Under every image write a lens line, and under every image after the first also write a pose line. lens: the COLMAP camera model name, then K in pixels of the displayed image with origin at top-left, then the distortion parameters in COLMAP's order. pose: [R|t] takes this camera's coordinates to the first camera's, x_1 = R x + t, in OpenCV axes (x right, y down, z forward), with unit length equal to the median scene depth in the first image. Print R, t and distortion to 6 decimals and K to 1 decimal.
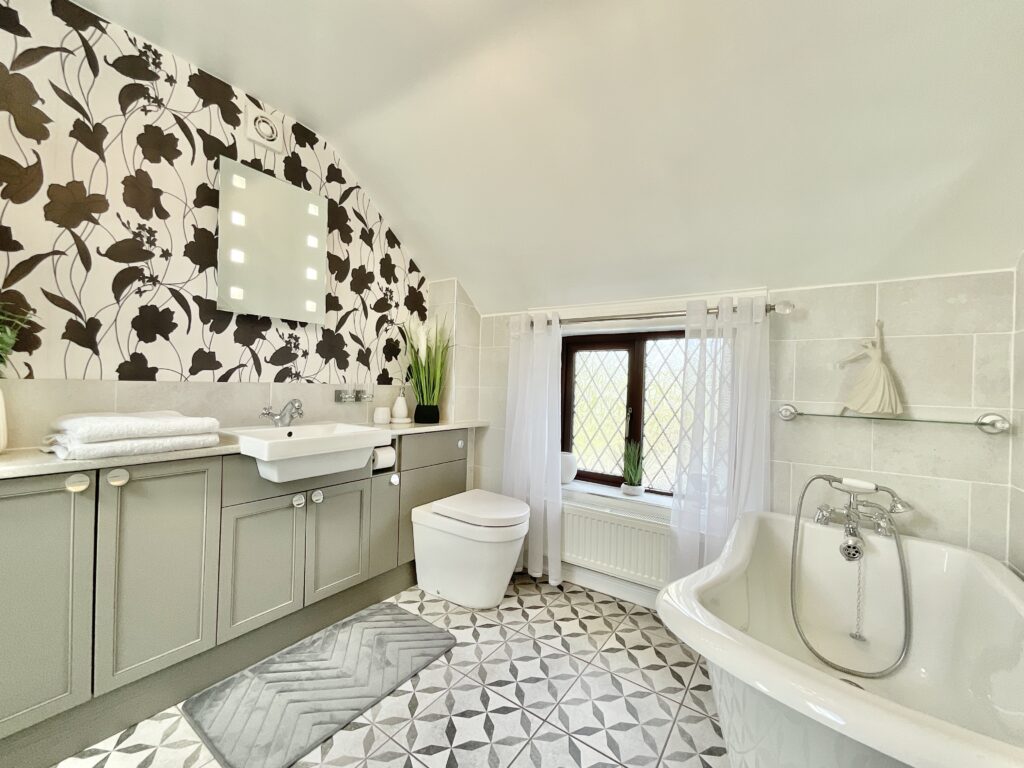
lens RADIAL K [[419.0, 0, 511.7], [0, 419.0, 386.5], [0, 0, 1]] dist [0.003398, -0.000851]
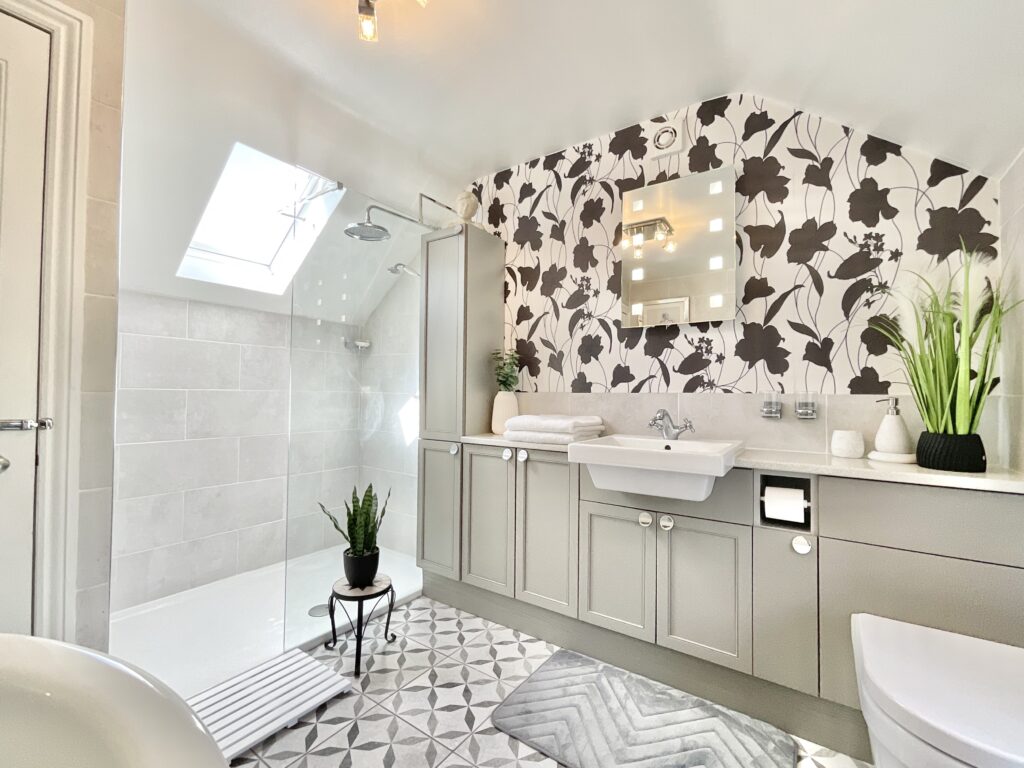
lens RADIAL K [[448.9, 0, 512.7], [0, 448.9, 379.3], [0, 0, 1]] dist [-0.002070, 0.001714]
pose [[-0.007519, -0.048861, -0.998777, 0.416534], [-0.007623, 0.998779, -0.048804, 0.011686], [0.999943, 0.007247, -0.007882, 0.599760]]
